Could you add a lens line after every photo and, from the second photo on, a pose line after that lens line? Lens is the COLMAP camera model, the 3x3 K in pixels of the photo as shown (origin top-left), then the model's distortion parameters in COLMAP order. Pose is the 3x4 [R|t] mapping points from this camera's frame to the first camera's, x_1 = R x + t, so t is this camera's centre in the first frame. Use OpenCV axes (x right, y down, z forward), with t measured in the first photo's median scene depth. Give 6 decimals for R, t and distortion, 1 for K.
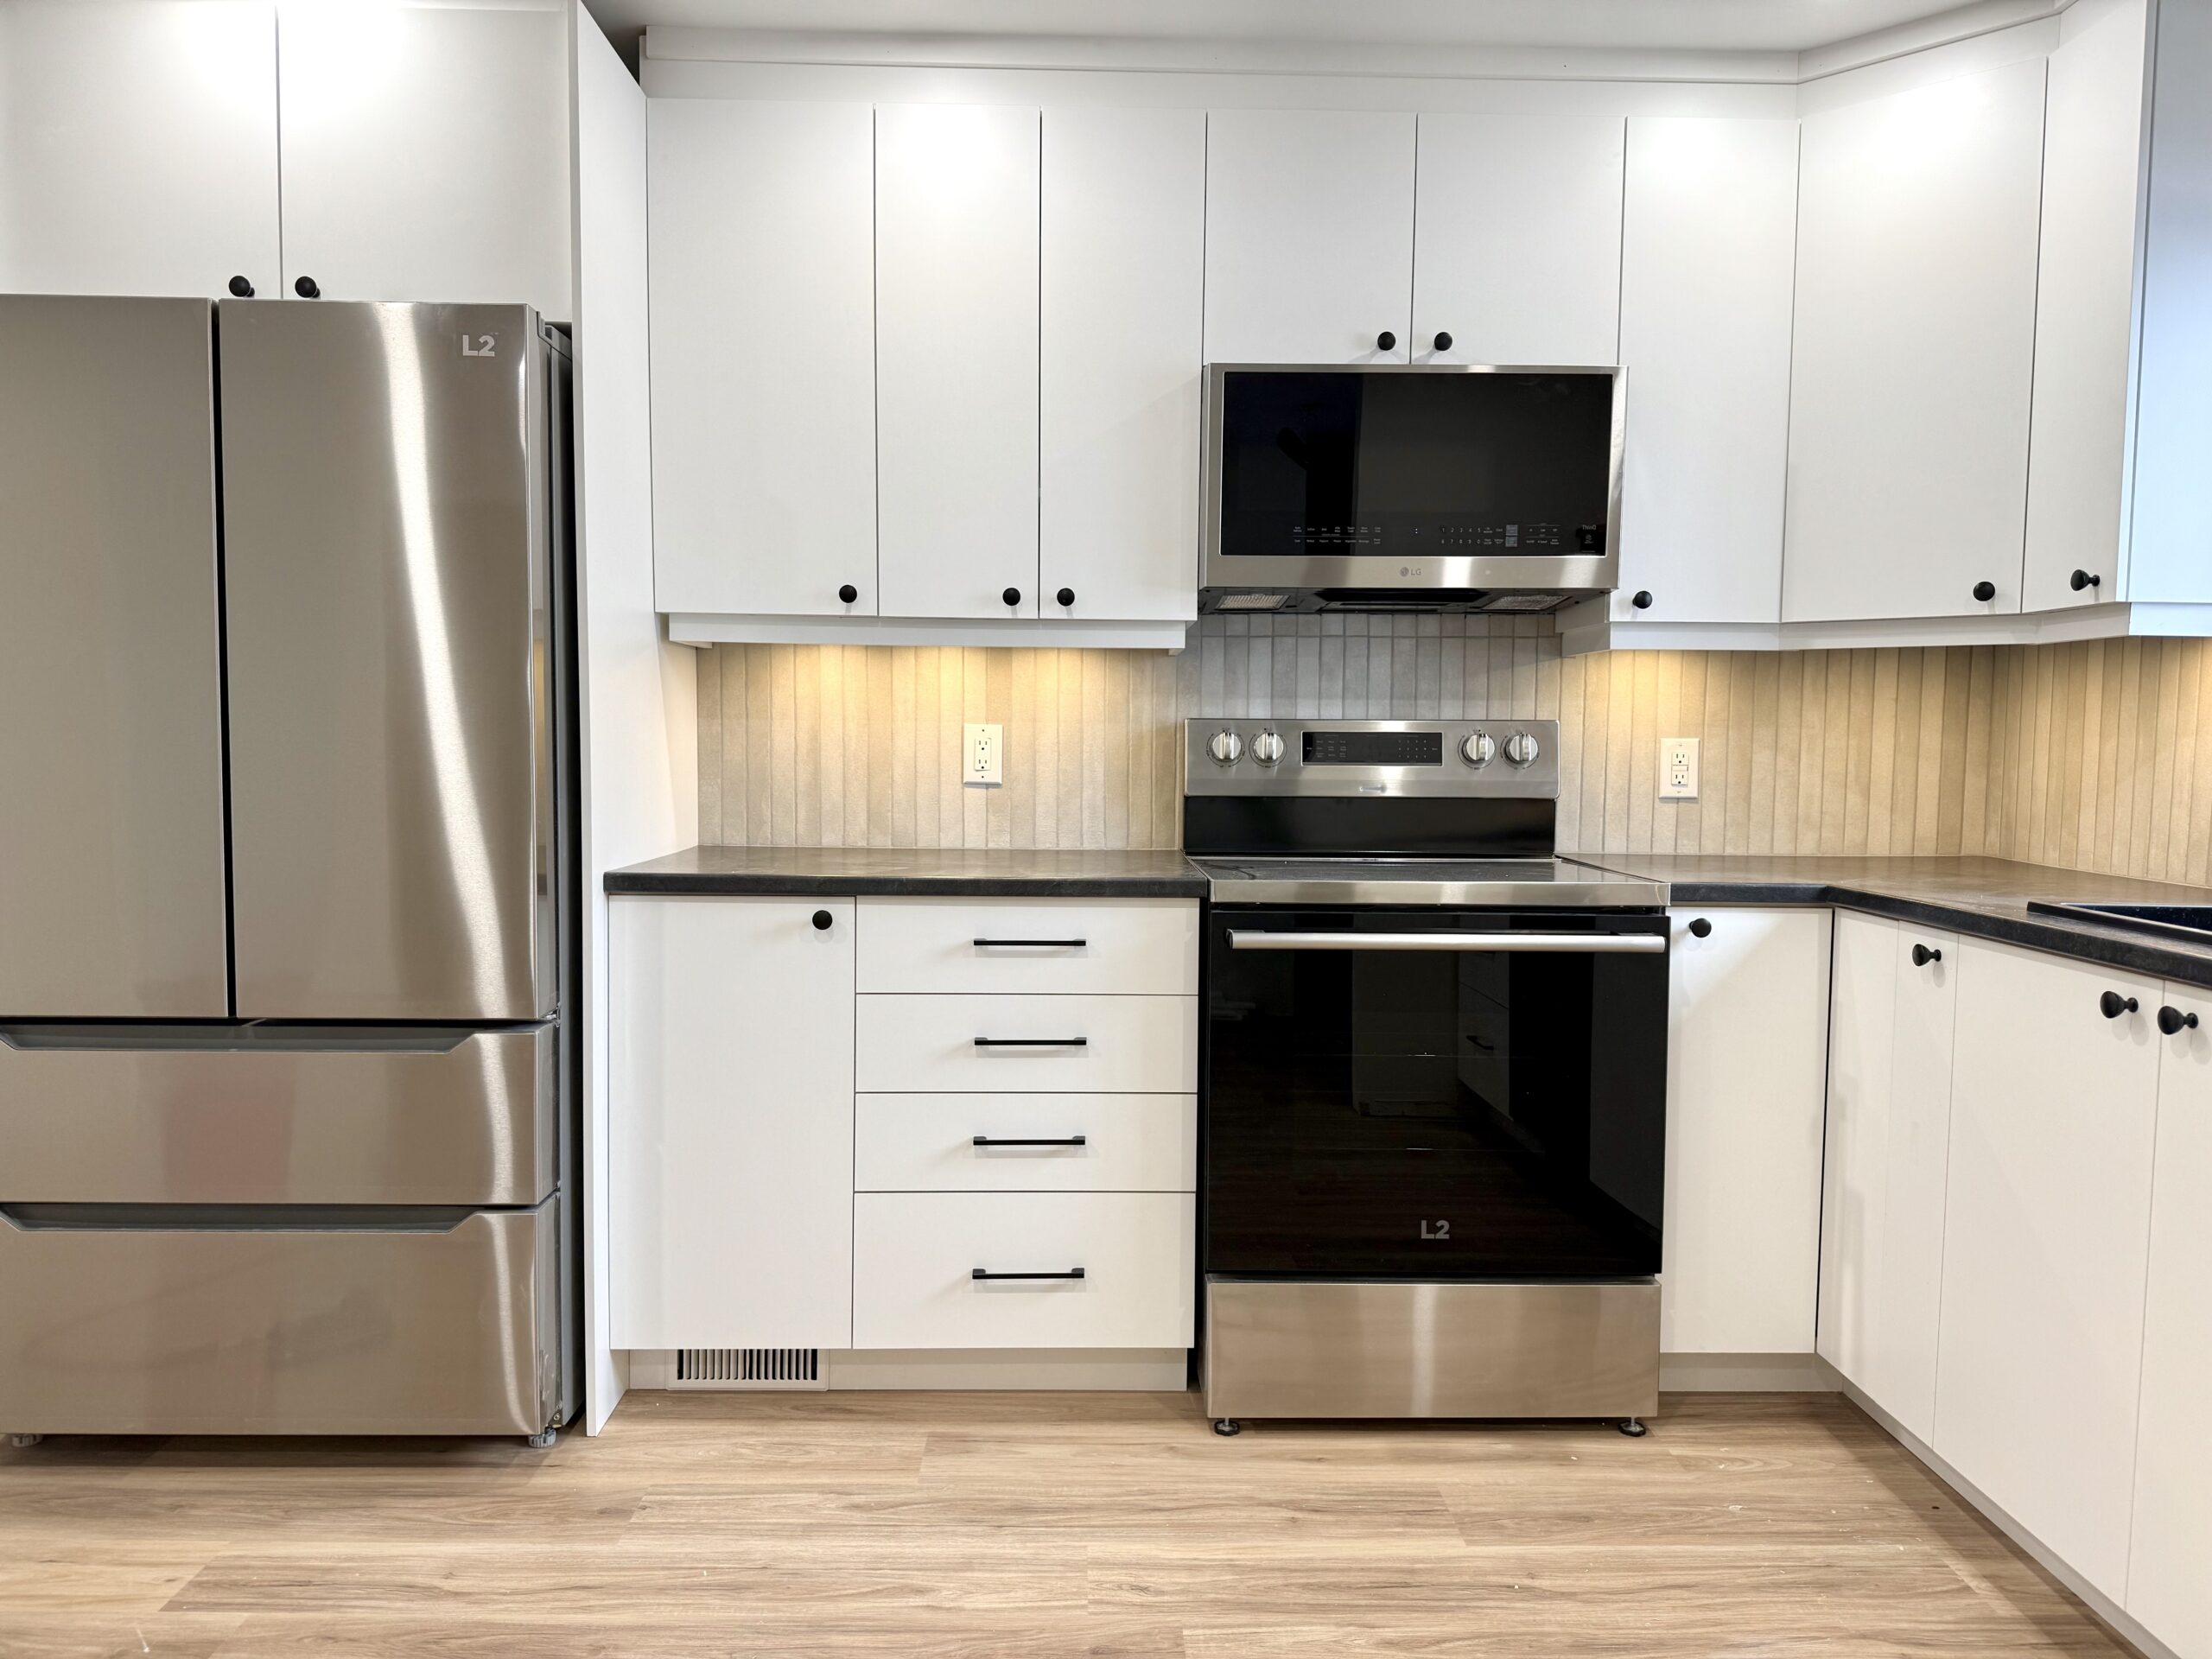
lens RADIAL K [[1543.9, 0, 1106.0], [0, 1543.9, 829.5], [0, 0, 1]] dist [0.056190, -0.089022]
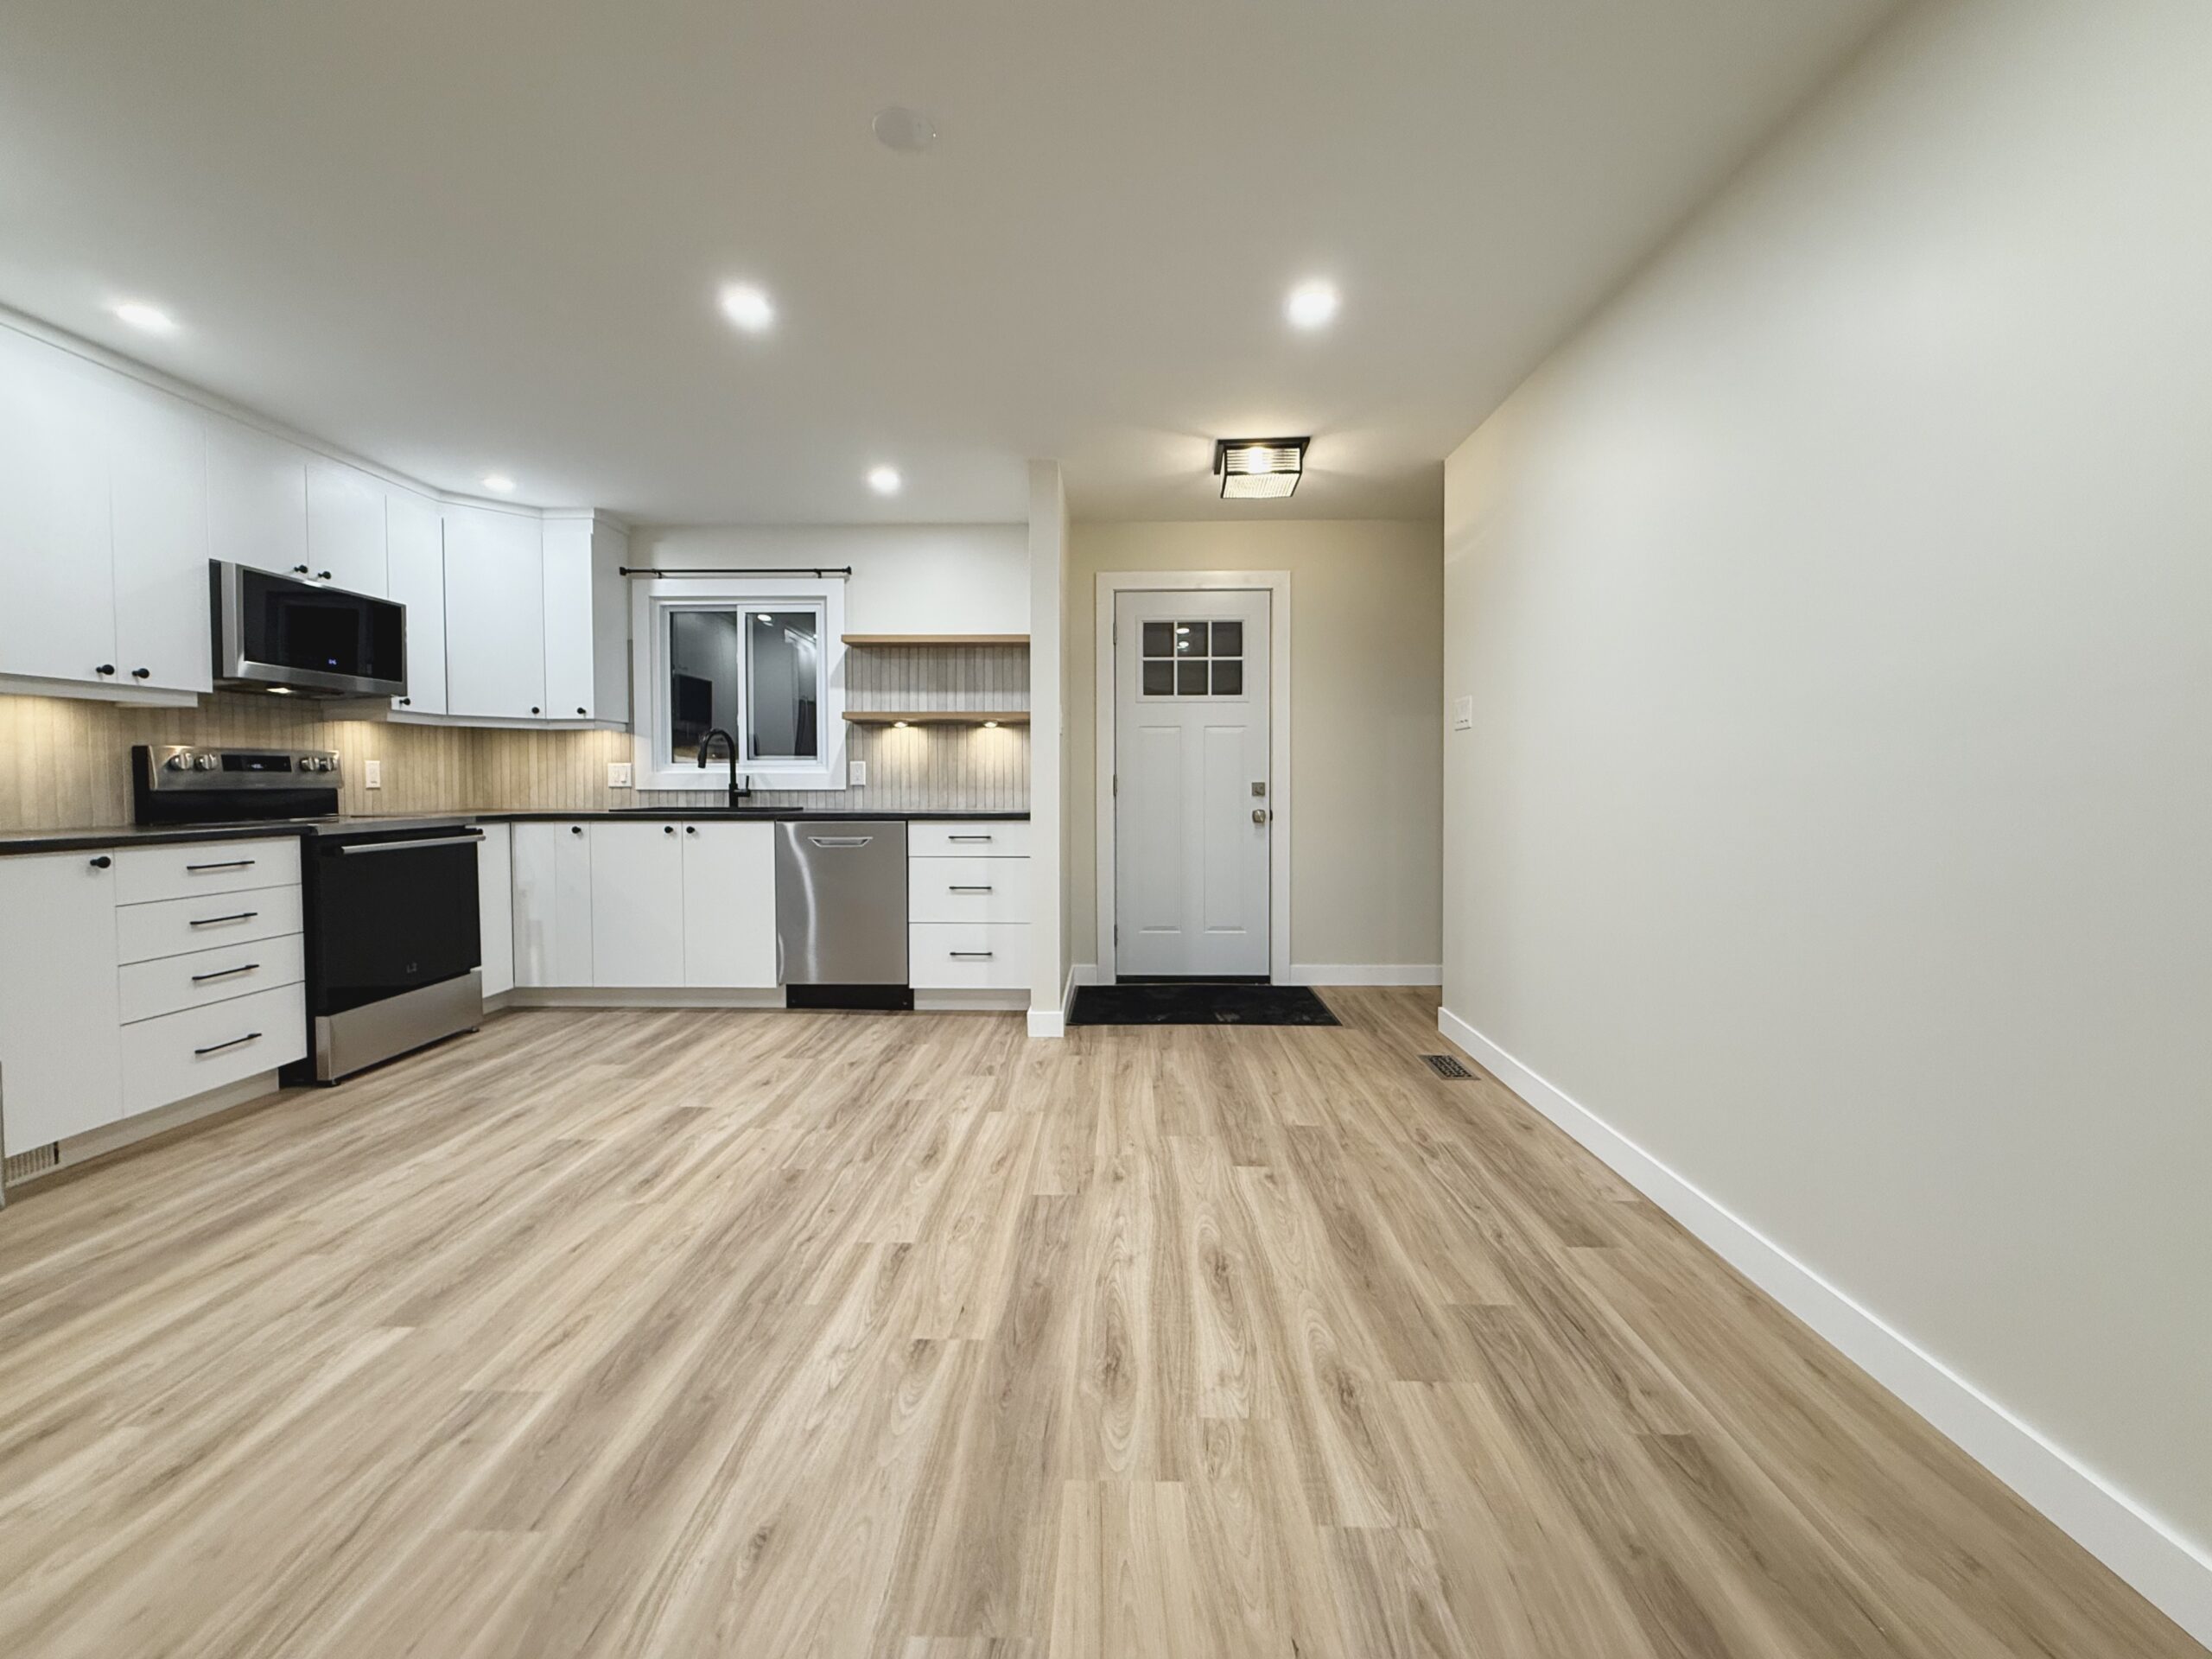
lens RADIAL K [[881.9, 0, 1106.0], [0, 881.9, 829.5], [0, 0, 1]] dist [0.000324, 0.000250]
pose [[0.040058, -0.068771, 0.996828, -0.989916], [0.058207, 0.996095, 0.066382, 0.019066], [-0.997501, 0.055363, 0.043904, -0.113743]]
